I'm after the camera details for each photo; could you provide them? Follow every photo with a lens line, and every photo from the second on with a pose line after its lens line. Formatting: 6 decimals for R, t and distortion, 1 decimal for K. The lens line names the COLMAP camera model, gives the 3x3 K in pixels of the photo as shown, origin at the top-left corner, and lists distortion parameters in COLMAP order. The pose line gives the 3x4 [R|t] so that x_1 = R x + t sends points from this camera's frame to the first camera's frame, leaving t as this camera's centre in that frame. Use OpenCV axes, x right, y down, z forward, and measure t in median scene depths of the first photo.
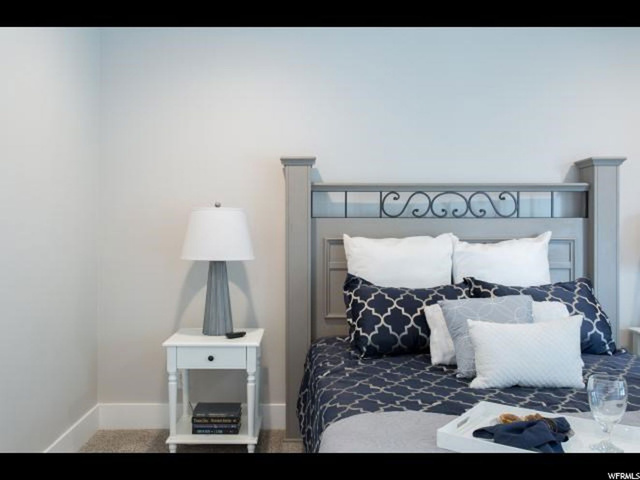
lens RADIAL K [[555.3, 0, 296.8], [0, 555.3, 239.4], [0, 0, 1]] dist [0.014008, 0.000756]
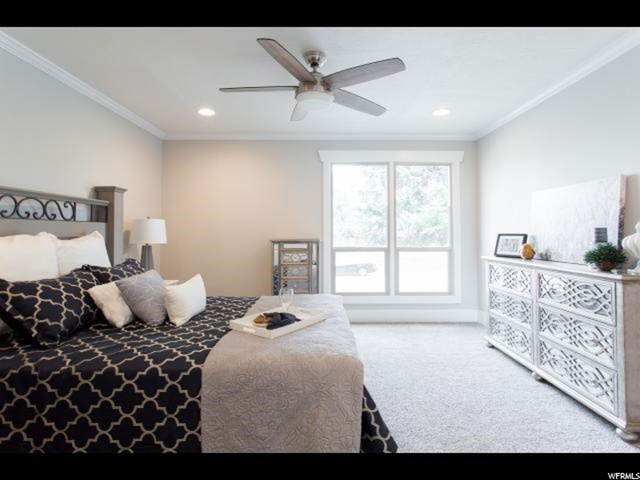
lens RADIAL K [[332.7, 0, 321.4], [0, 332.7, 219.9], [0, 0, 1]] dist [0.000818, 0.000298]
pose [[-0.004395, 0.037292, 0.999295, -0.460489], [0.009748, 0.999259, -0.037248, -0.004580], [-0.999943, 0.009578, -0.004755, 0.389366]]
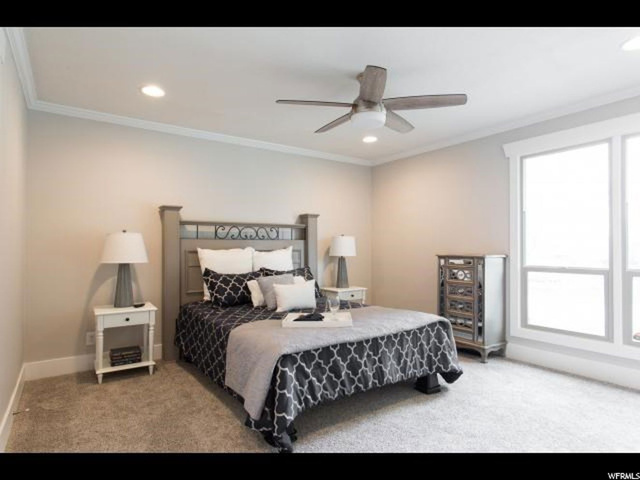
lens RADIAL K [[369.0, 0, 320.0], [0, 369.0, 240.0], [0, 0, 1]] dist [-0.000358, 0.000055]
pose [[0.820961, 0.007898, 0.570930, -0.292052], [0.009481, 0.999578, -0.027461, 0.002745], [-0.570906, 0.027958, 0.820539, -0.269900]]
